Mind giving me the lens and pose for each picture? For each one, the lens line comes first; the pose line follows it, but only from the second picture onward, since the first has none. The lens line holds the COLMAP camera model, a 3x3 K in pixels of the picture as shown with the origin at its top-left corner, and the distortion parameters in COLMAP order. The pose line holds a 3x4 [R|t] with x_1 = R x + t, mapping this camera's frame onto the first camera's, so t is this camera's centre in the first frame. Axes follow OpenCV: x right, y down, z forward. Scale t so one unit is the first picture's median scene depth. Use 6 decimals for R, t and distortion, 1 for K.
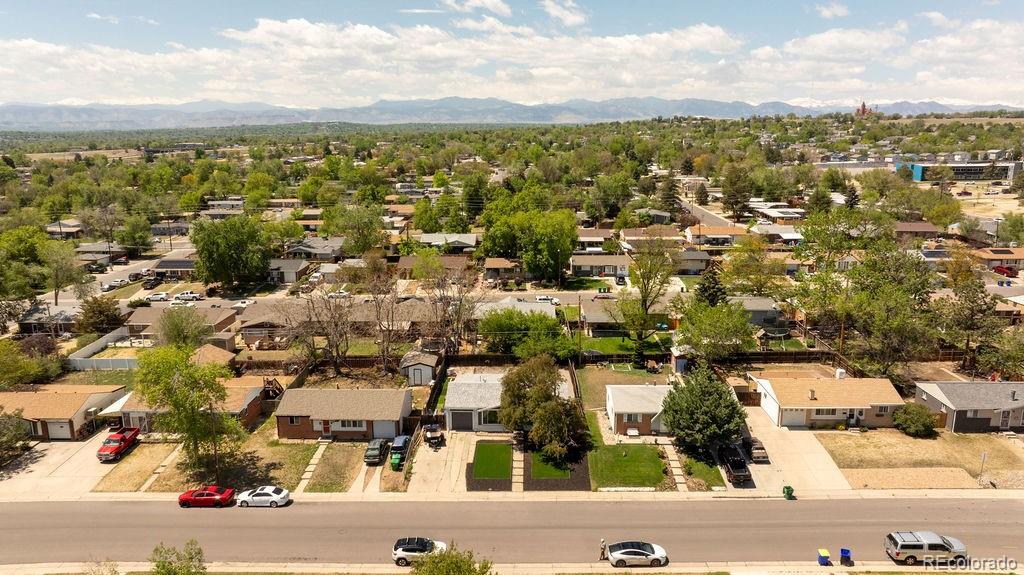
lens RADIAL K [[716.0, 0, 512.0], [0, 716.0, 287.5], [0, 0, 1]] dist [-0.006682, -0.002603]
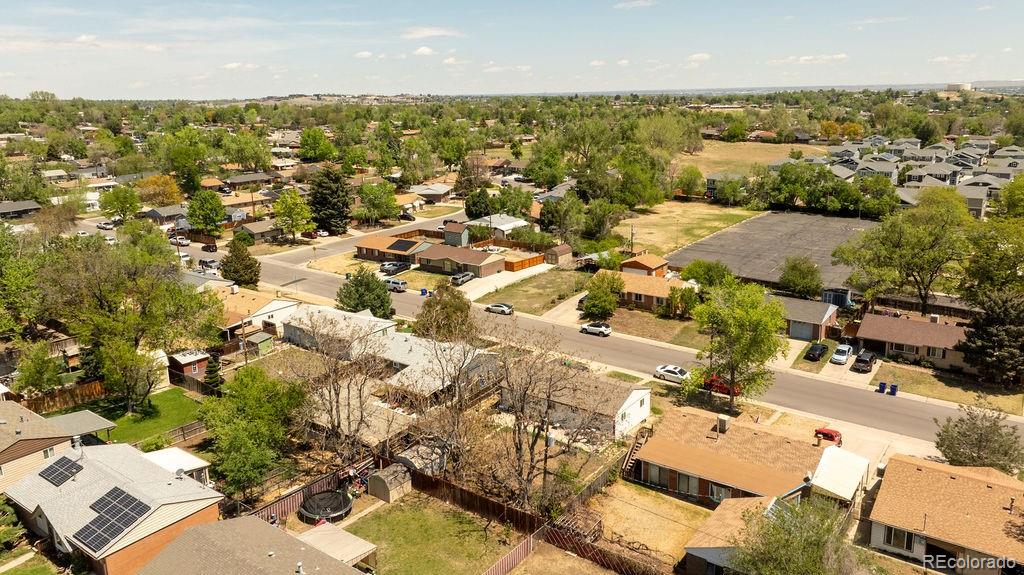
lens RADIAL K [[719.6, 0, 512.0], [0, 719.6, 287.5], [0, 0, 1]] dist [-0.021997, -0.001519]
pose [[-0.817759, -0.134123, 0.559715, -0.723384], [0.147212, 0.891382, 0.428681, -0.394692], [-0.556416, 0.432955, -0.709191, 1.794393]]
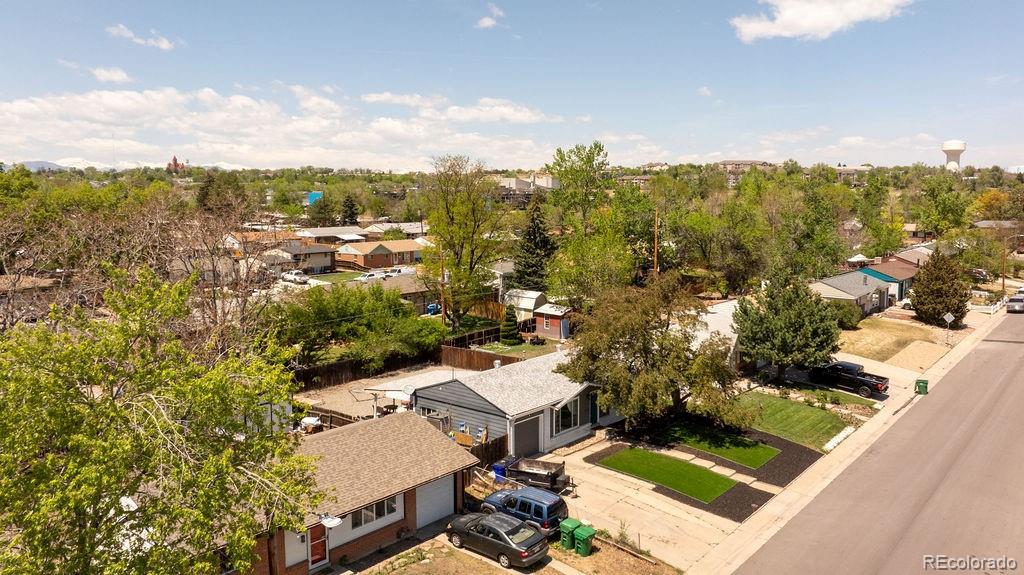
lens RADIAL K [[769.7, 0, 549.5], [0, 769.7, 282.7], [0, 0, 1]] dist [-0.011328, -0.003597]
pose [[0.599780, -0.089142, 0.795184, -0.504598], [0.171046, 0.985088, -0.018584, 0.098021], [-0.781670, 0.147160, 0.606083, 0.691134]]
